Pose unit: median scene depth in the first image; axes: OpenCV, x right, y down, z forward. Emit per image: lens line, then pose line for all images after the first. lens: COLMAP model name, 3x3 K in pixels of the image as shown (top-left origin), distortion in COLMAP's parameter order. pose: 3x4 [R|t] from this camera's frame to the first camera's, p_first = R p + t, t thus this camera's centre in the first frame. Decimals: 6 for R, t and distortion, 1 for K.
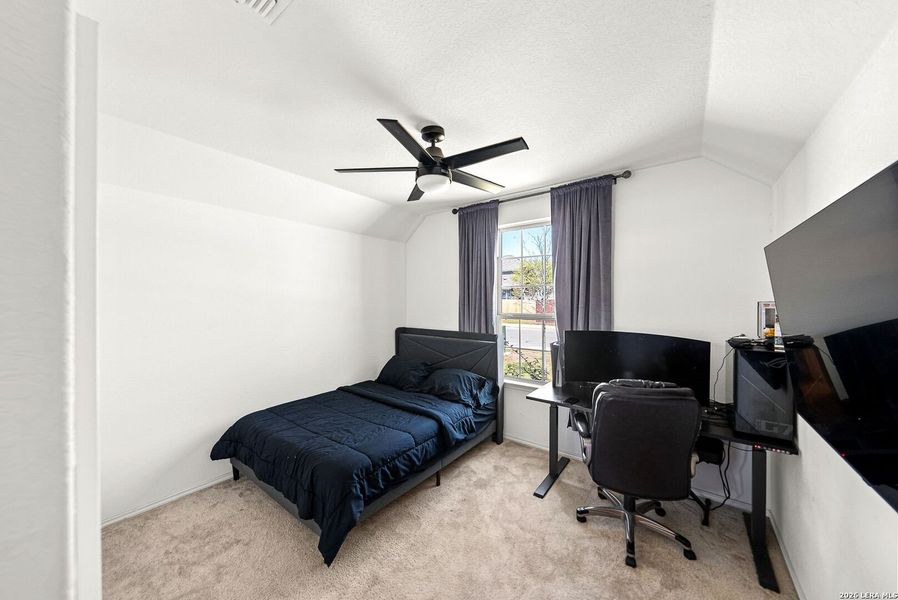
lens RADIAL K [[314.9, 0, 450.6], [0, 314.9, 301.1], [0, 0, 1]] dist [-0.000257, 0.000062]
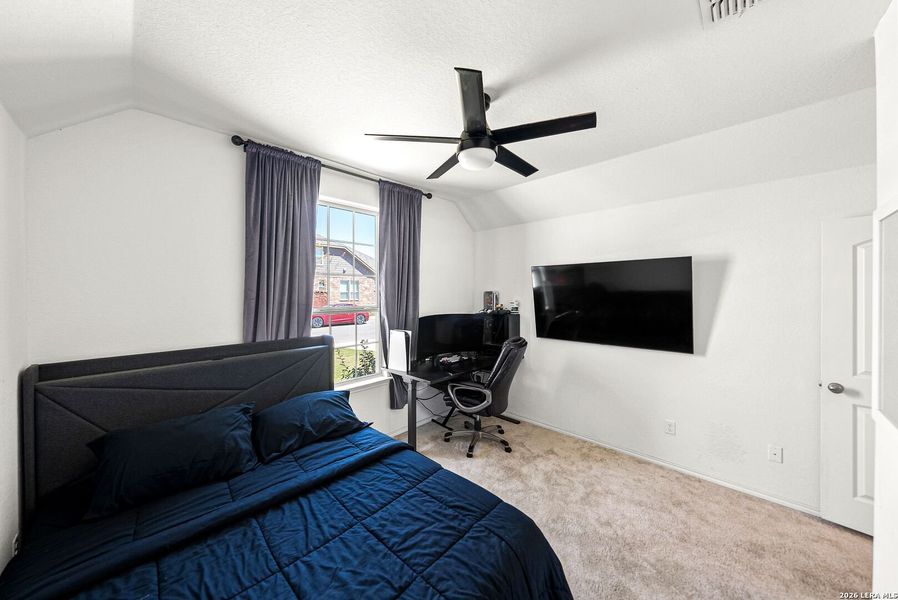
lens RADIAL K [[313.0, 0, 450.3], [0, 313.0, 292.6], [0, 0, 1]] dist [0.000608, 0.000091]
pose [[0.113069, -0.006211, 0.993568, -0.642671], [0.007529, 0.999957, 0.005394, -0.001070], [-0.993559, 0.006871, 0.113111, 0.662267]]
